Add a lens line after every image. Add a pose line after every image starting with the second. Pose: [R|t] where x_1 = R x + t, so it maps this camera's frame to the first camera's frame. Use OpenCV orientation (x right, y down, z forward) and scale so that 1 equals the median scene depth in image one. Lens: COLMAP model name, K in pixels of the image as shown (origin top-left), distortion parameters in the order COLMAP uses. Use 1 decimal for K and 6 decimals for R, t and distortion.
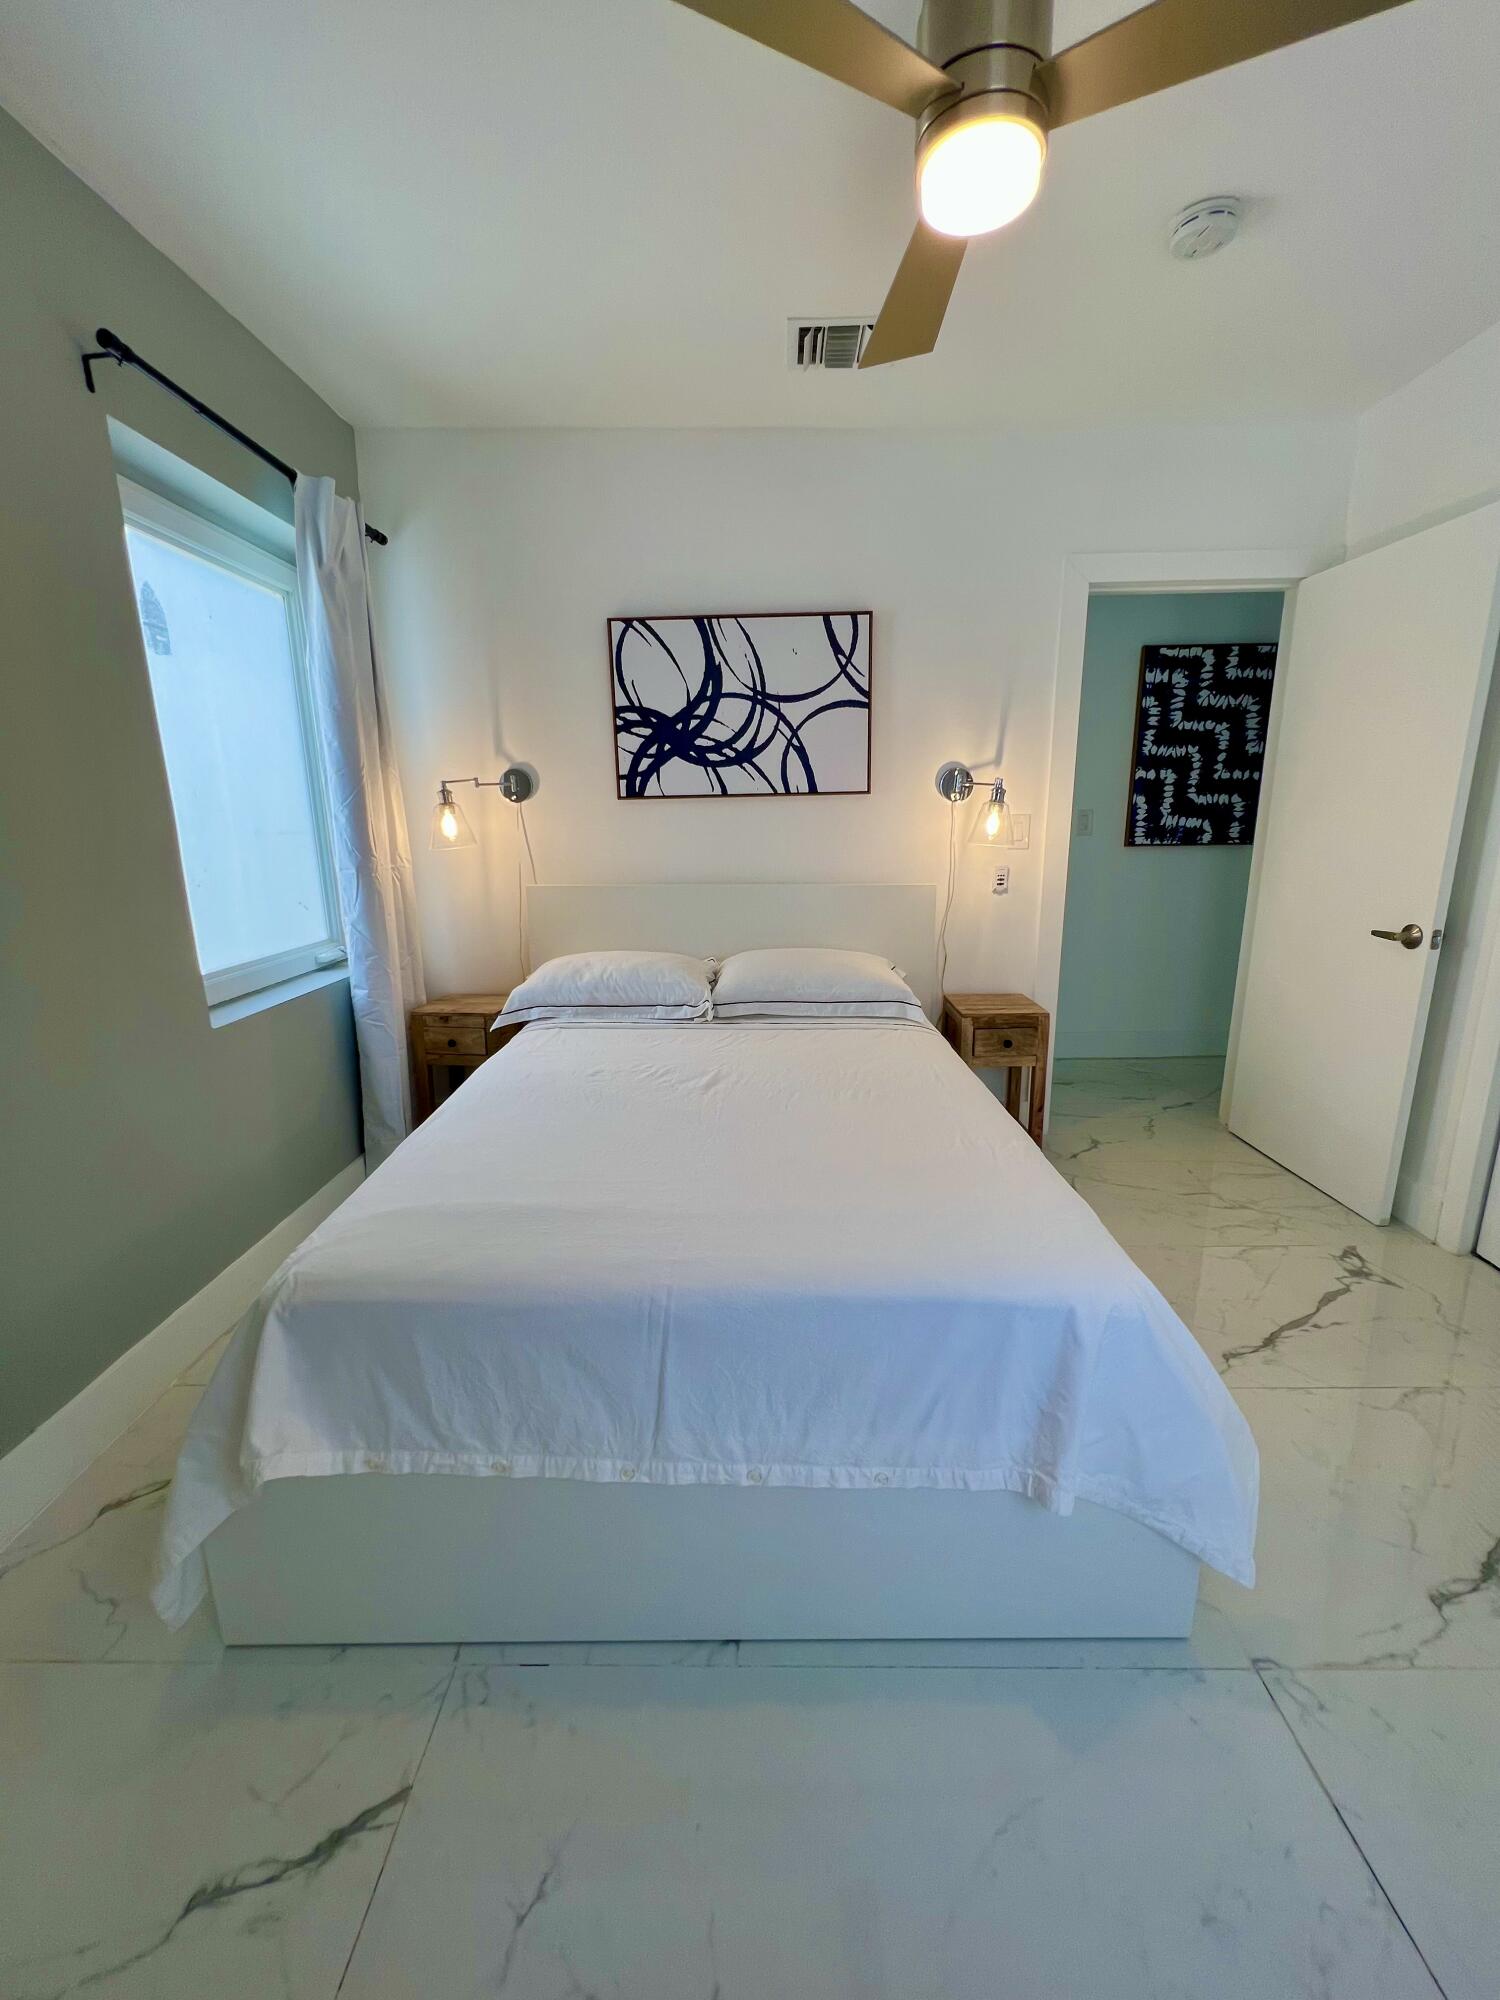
lens RADIAL K [[805.9, 0, 756.5], [0, 805.9, 1006.5], [0, 0, 1]] dist [-0.000853, 0.000320]
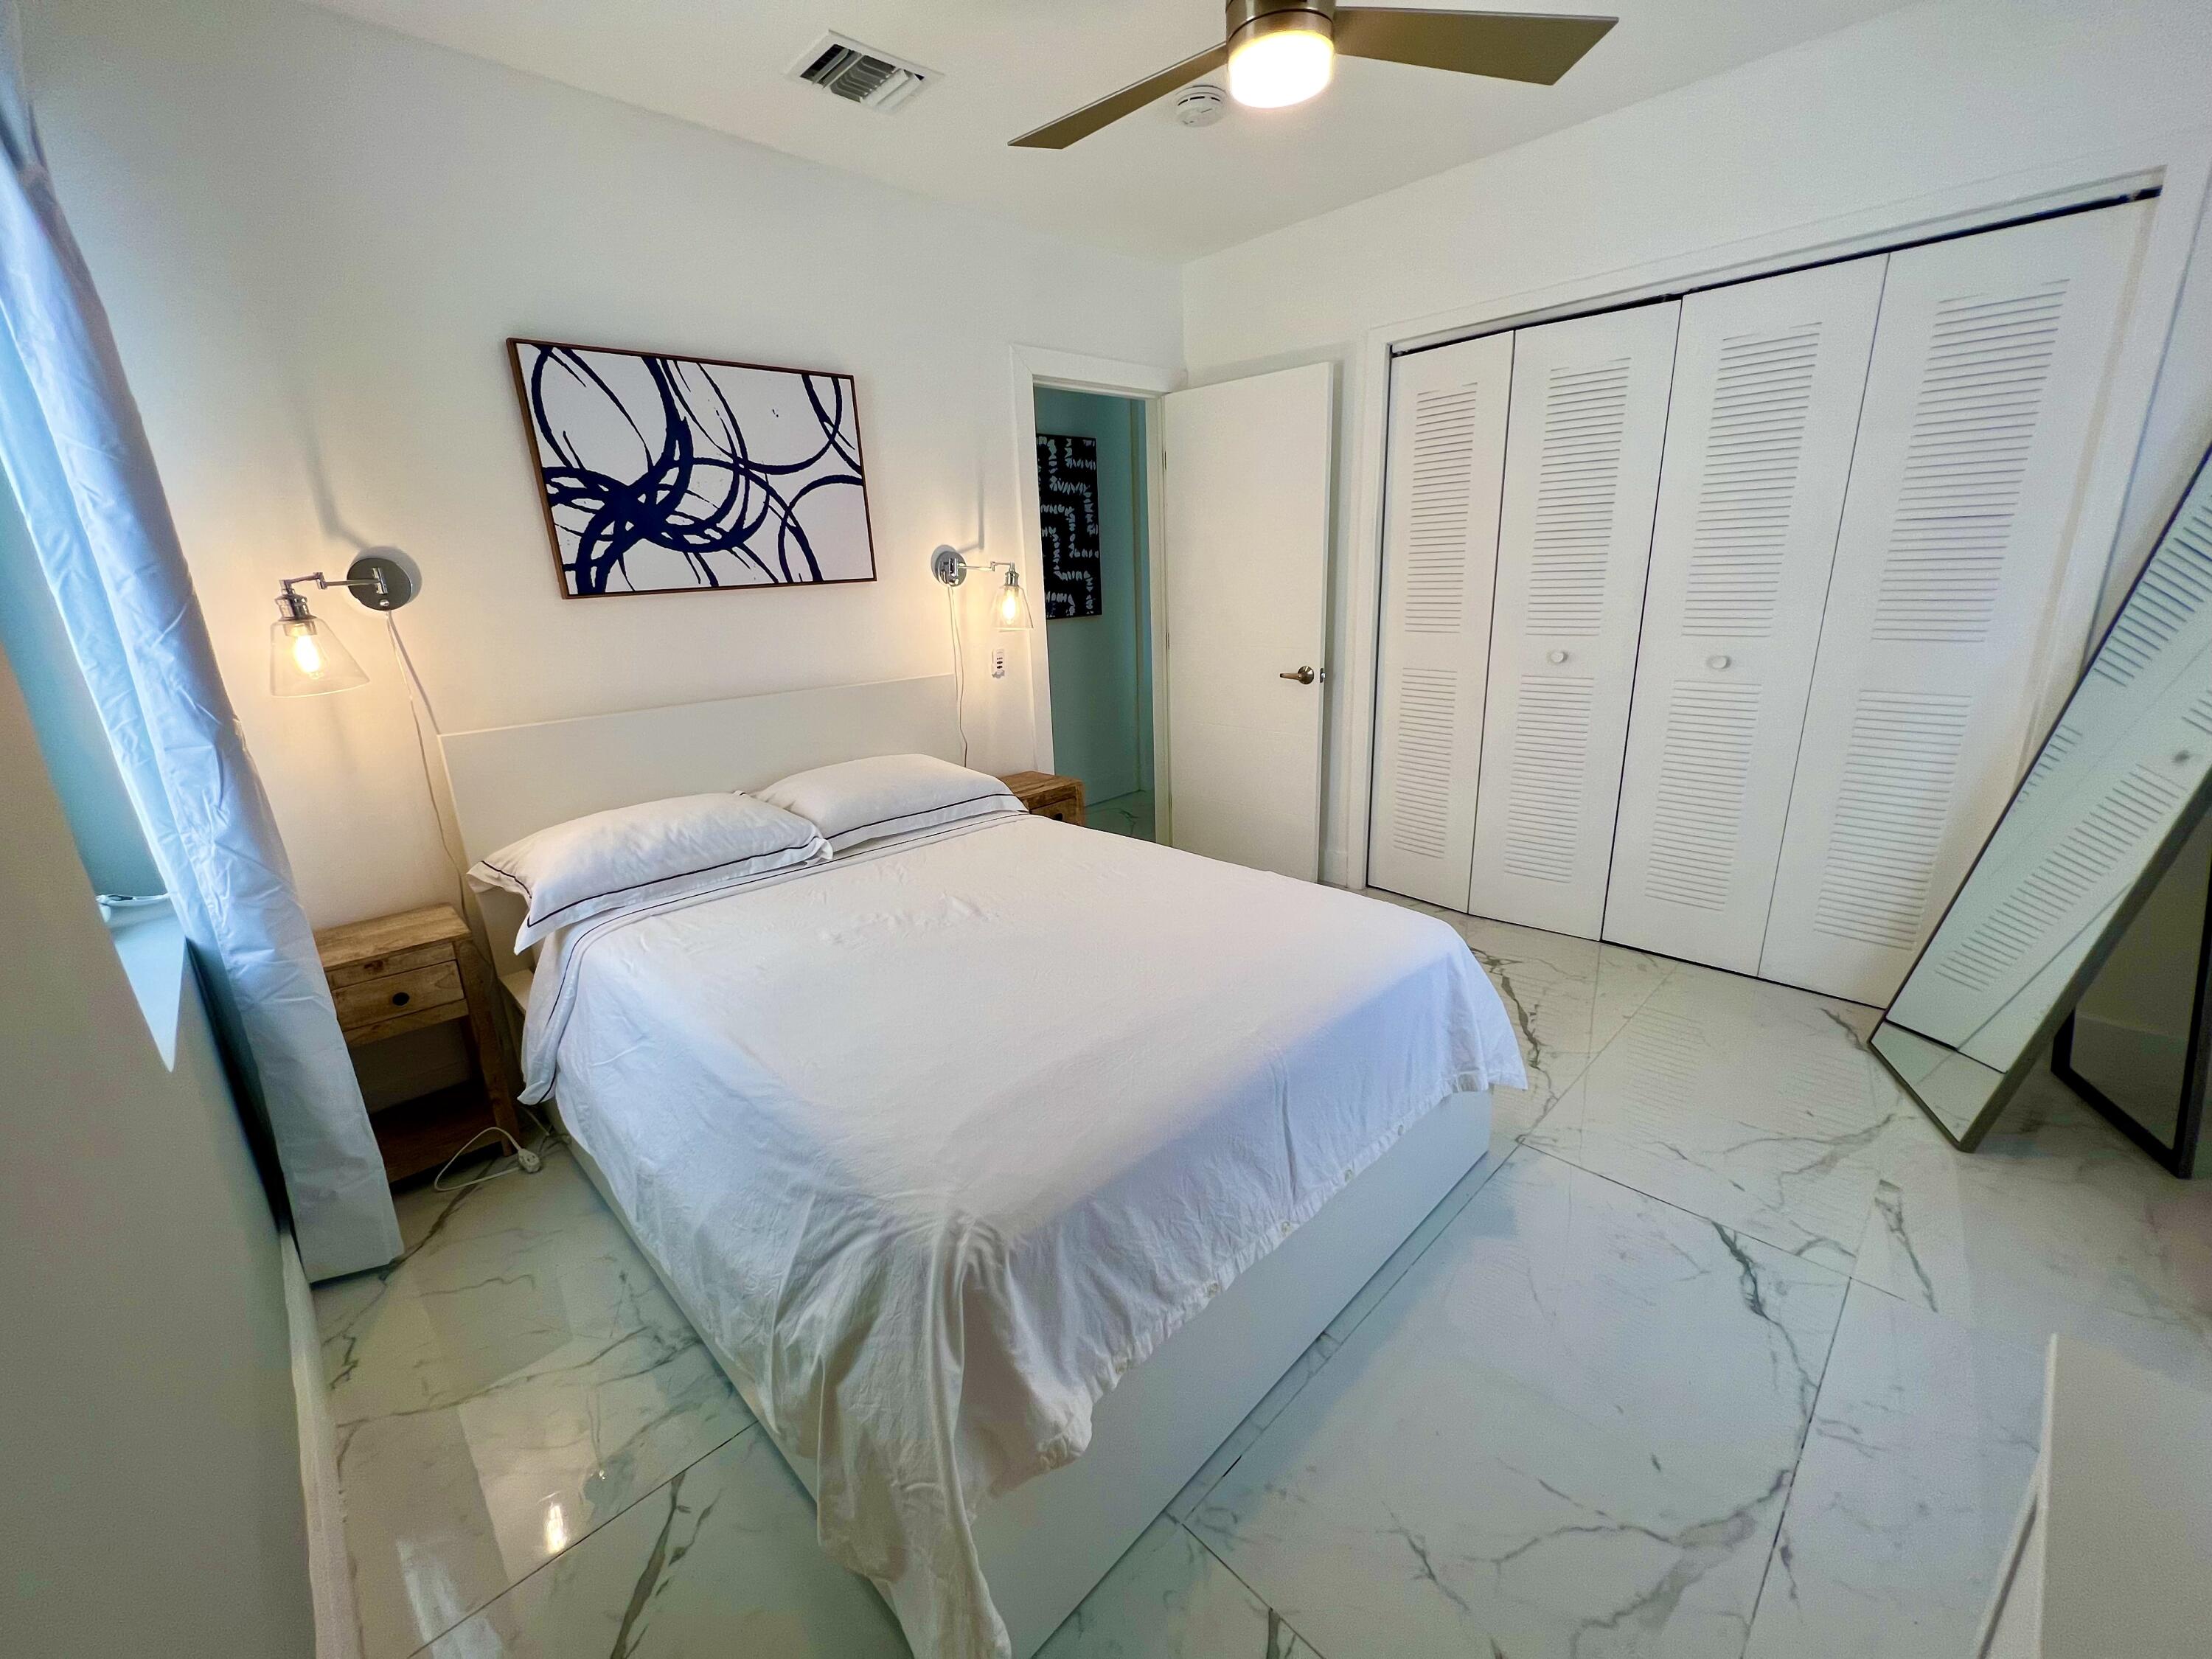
lens RADIAL K [[891.3, 0, 1108.1], [0, 891.3, 834.0], [0, 0, 1]] dist [-0.000853, 0.000320]
pose [[0.705793, -0.219333, 0.673609, -0.427560], [0.196292, 0.974182, 0.111531, -0.049180], [-0.680680, 0.053507, 0.730624, 0.109446]]
